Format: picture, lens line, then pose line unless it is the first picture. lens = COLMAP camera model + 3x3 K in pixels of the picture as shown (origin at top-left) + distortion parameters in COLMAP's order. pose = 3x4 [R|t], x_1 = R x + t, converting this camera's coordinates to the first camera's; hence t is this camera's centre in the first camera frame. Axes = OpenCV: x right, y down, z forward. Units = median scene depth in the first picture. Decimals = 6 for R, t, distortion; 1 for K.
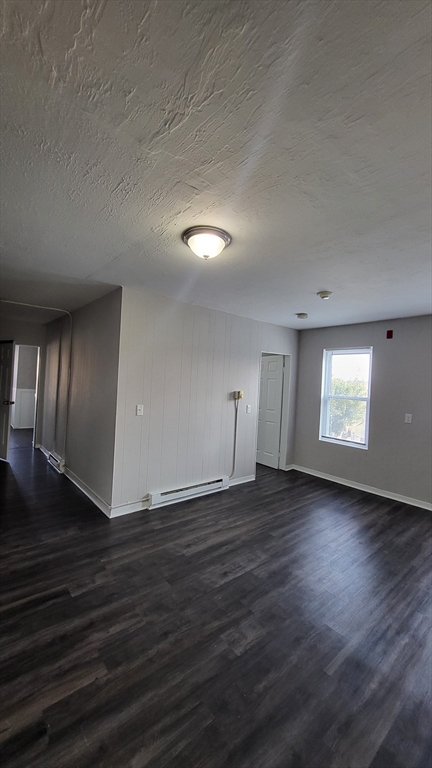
lens RADIAL K [[302.5, 0, 216.0], [0, 302.5, 384.7], [0, 0, 1]] dist [-0.003696, -0.000835]
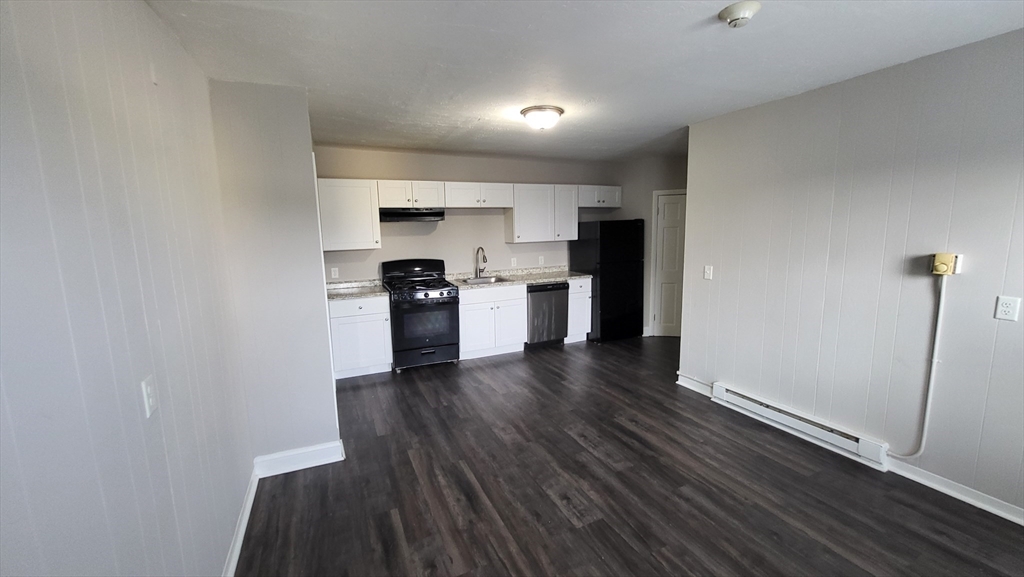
lens RADIAL K [[402.1, 0, 516.8], [0, 402.1, 282.3], [0, 0, 1]] dist [-0.003324, -0.000082]
pose [[-0.252589, 0.090373, -0.963344, 0.963082], [0.009476, 0.995812, 0.090934, 0.008136], [0.967527, 0.013840, -0.252387, 0.830075]]
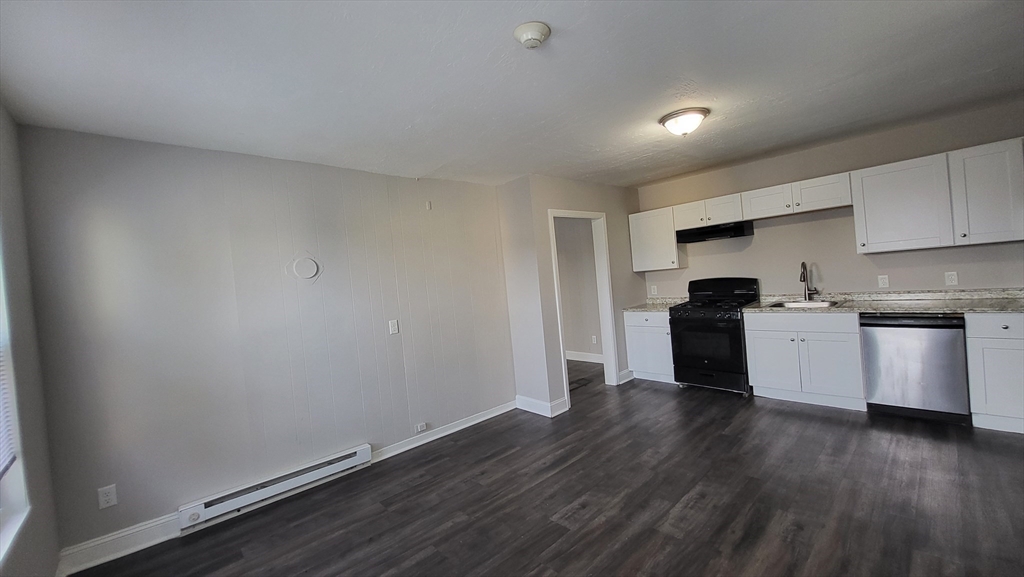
lens RADIAL K [[402.1, 0, 508.6], [0, 402.1, 282.8], [0, 0, 1]] dist [-0.003324, -0.000082]
pose [[-0.998174, 0.039761, -0.045470, 0.418354], [0.039430, 0.999189, 0.008172, 0.031840], [0.045758, 0.006364, -0.998932, 1.505937]]
